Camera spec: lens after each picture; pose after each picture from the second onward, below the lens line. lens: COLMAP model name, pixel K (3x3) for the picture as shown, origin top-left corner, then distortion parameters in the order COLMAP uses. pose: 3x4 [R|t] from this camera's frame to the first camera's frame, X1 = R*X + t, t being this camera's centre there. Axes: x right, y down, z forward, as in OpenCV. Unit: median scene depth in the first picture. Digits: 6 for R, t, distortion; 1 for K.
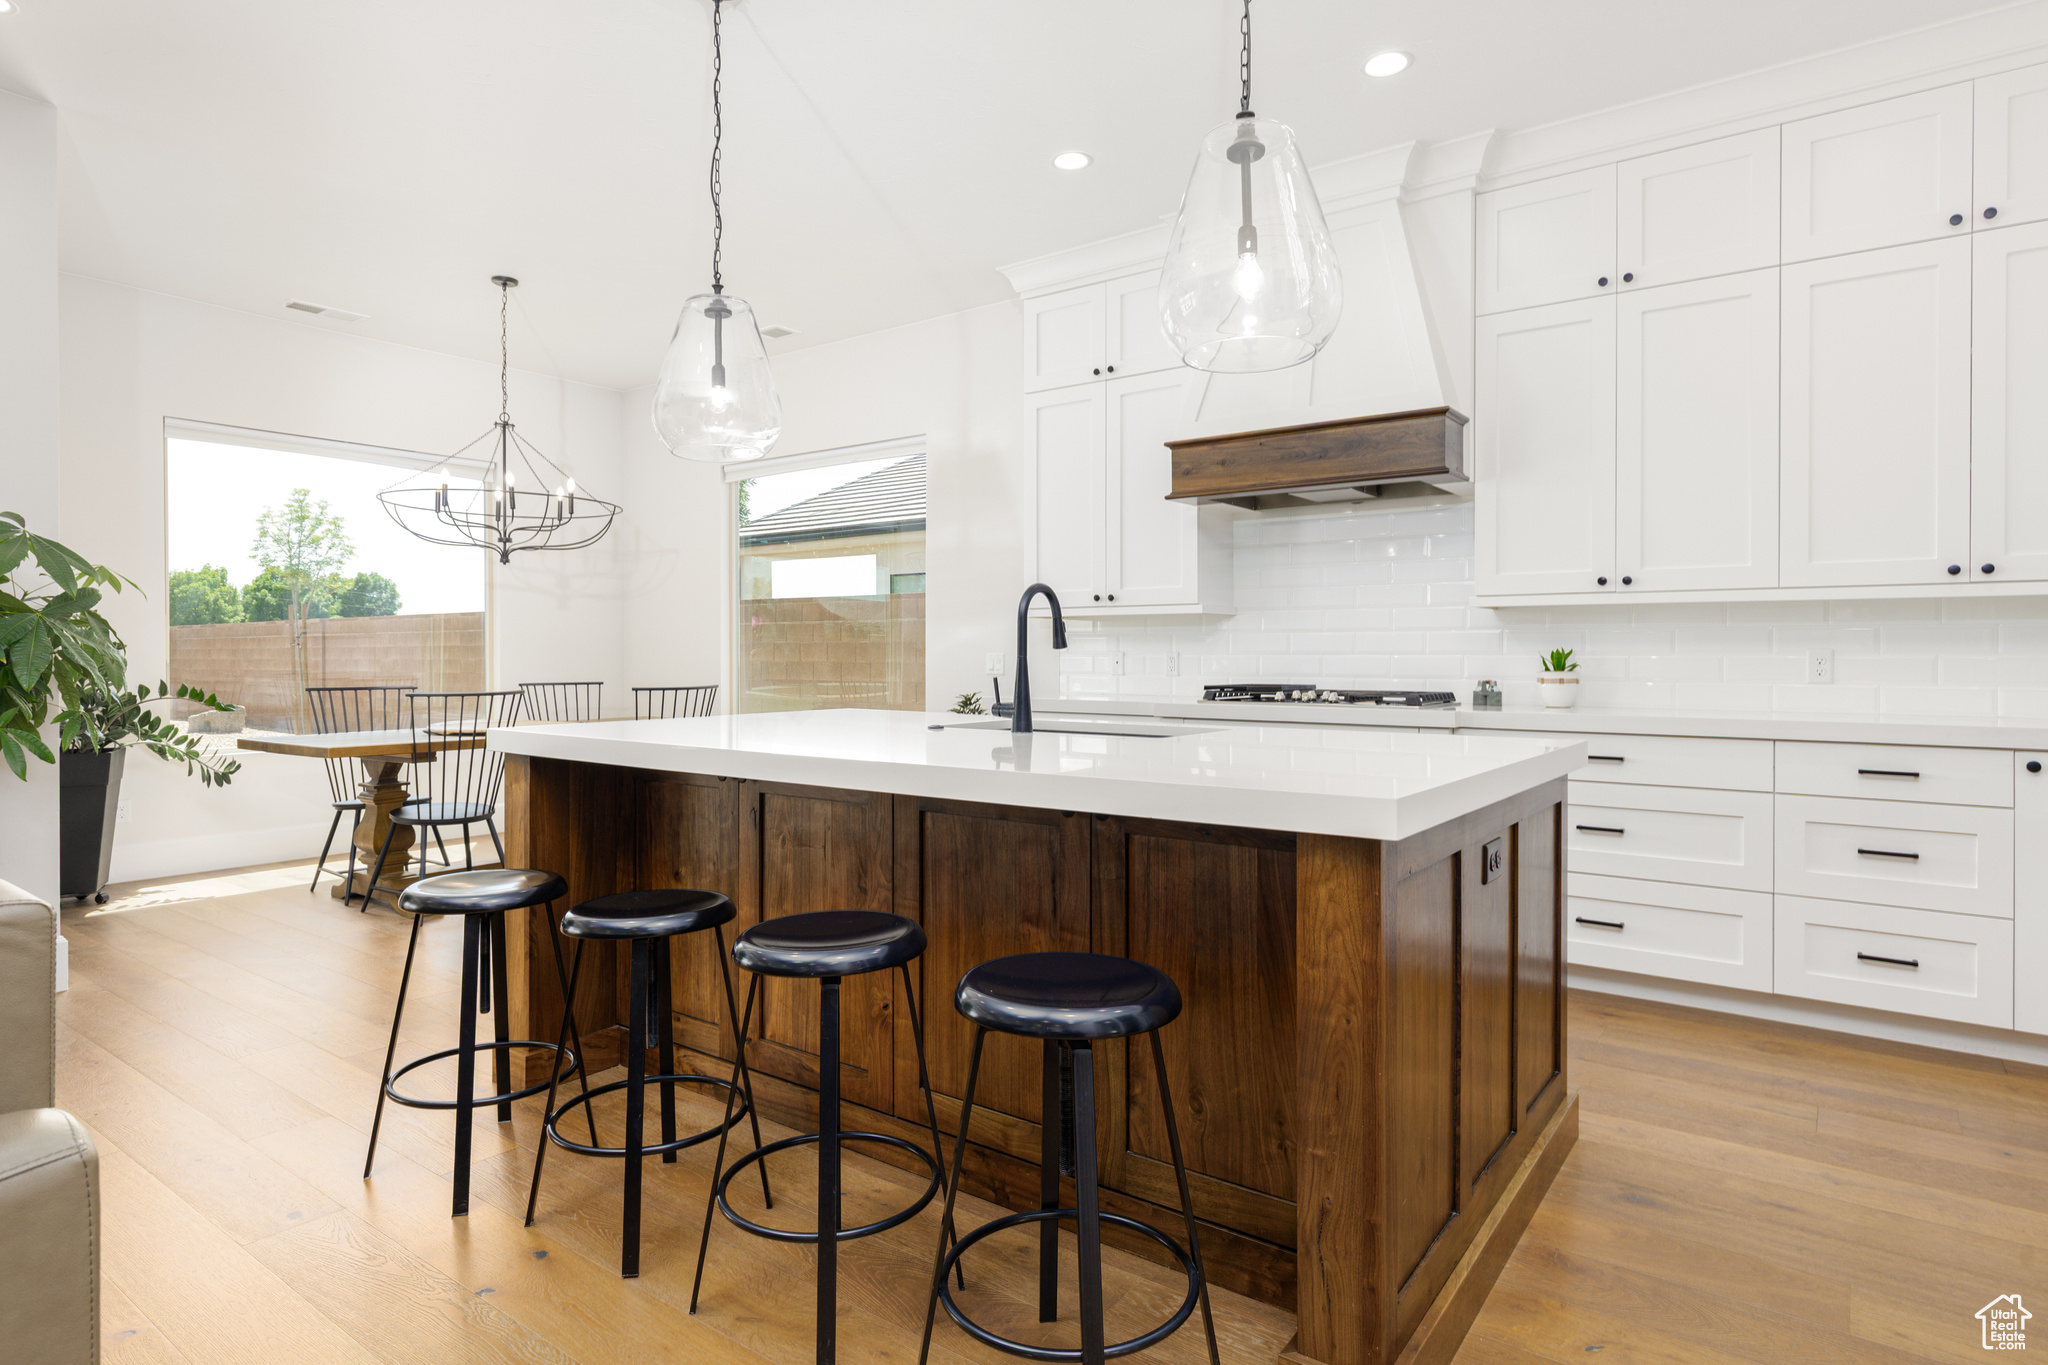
lens RADIAL K [[1139.4, 0, 1014.5], [0, 1139.4, 673.0], [0, 0, 1]] dist [-0.004013, -0.001484]
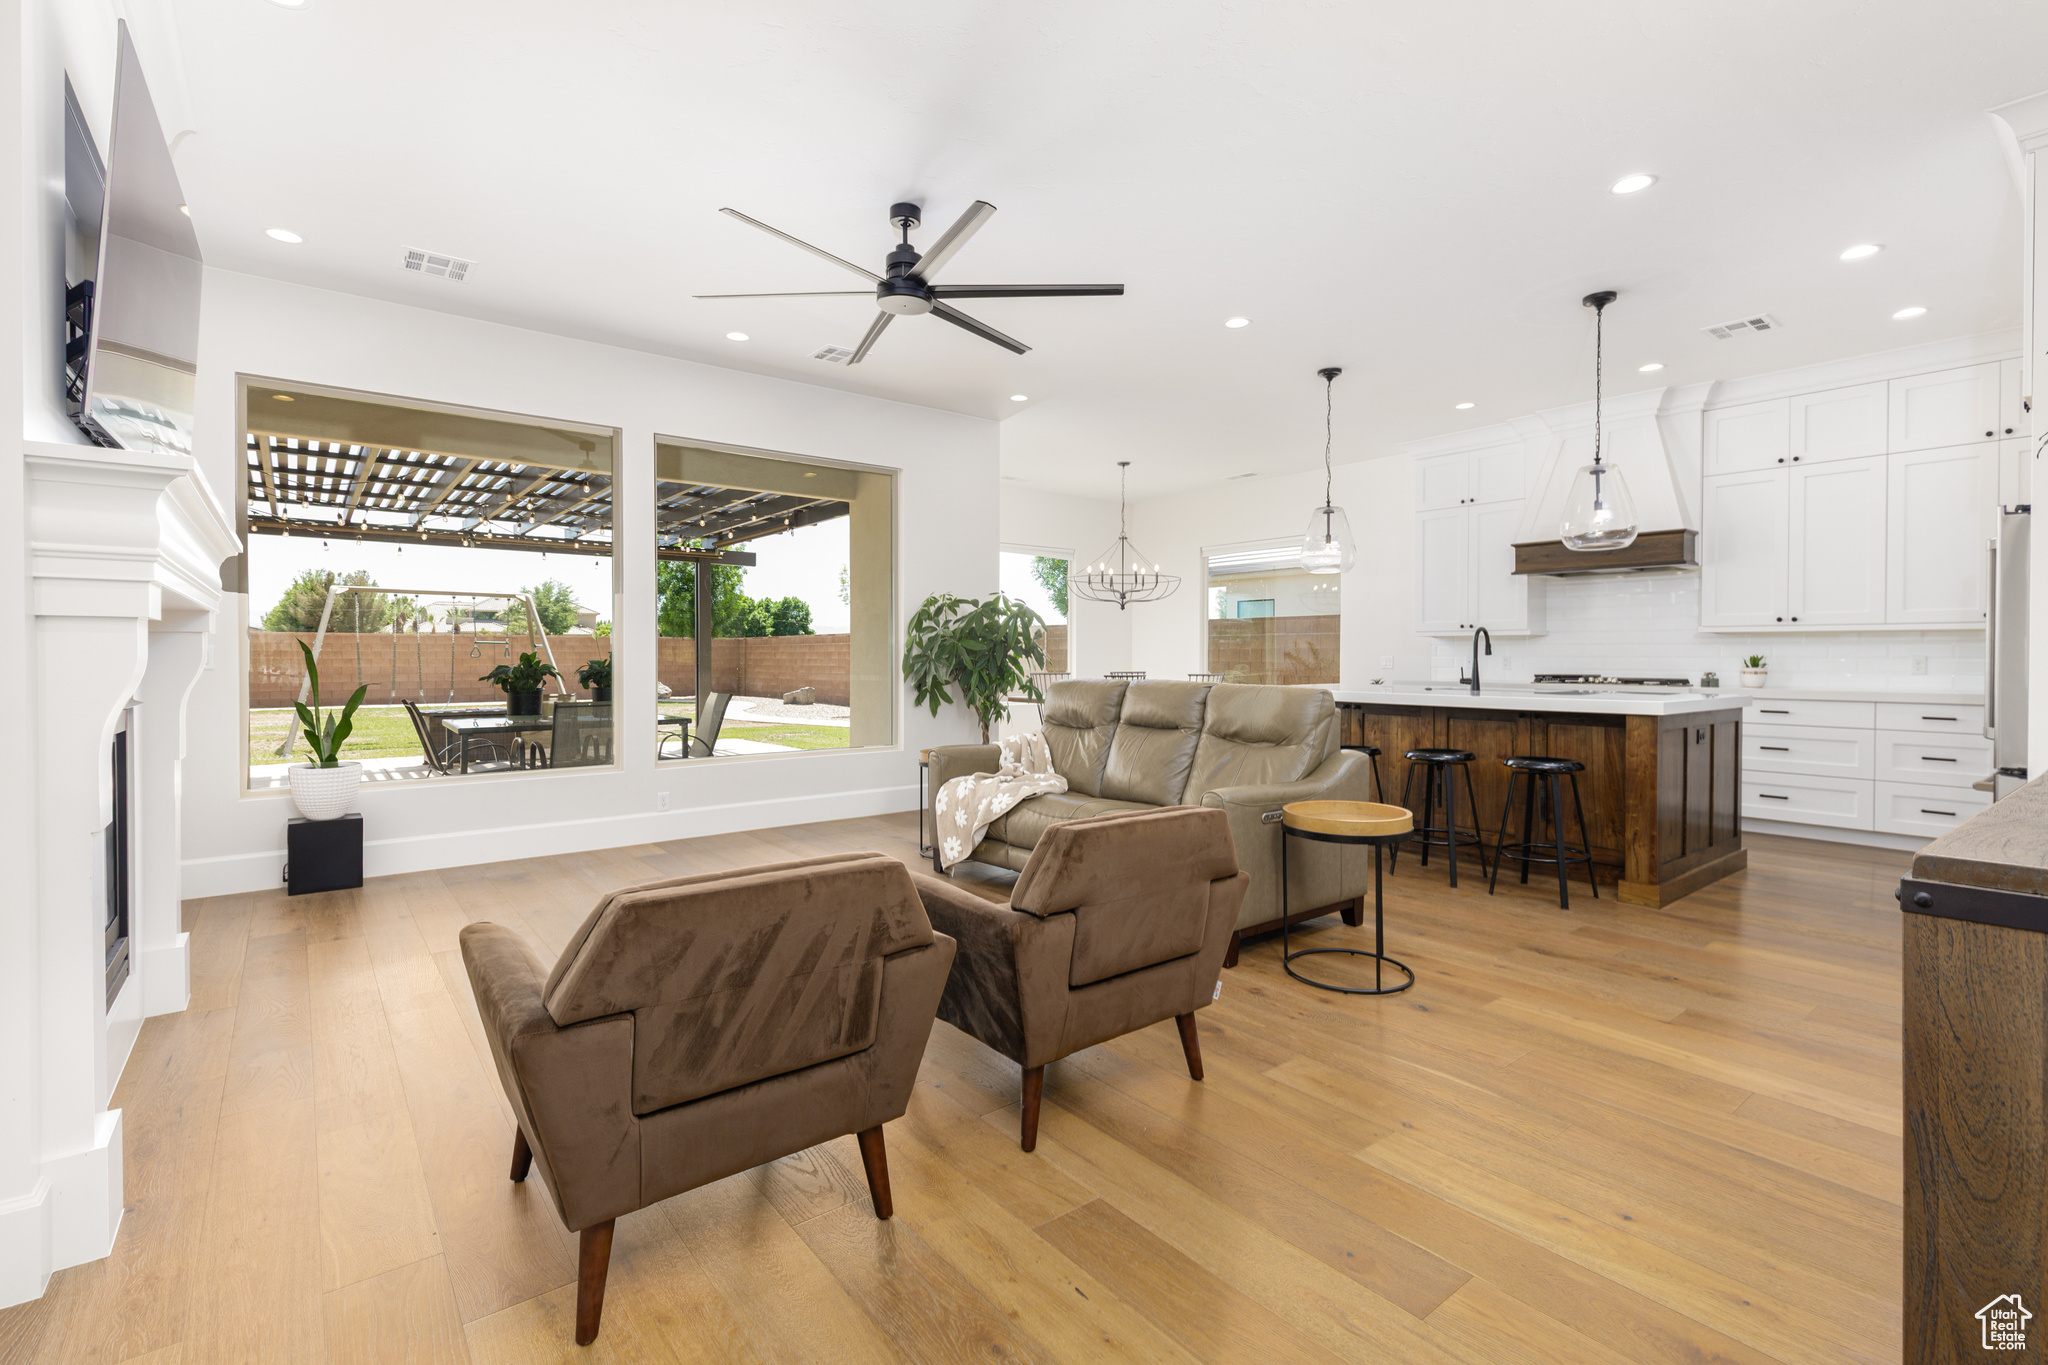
lens RADIAL K [[912.2, 0, 1033.0], [0, 912.2, 669.4], [0, 0, 1]] dist [0.002565, -0.001499]
pose [[0.966371, 0.005946, -0.257083, -0.274377], [-0.006538, 0.999978, -0.001445, 0.011479], [0.257069, 0.003078, 0.966388, -0.740790]]
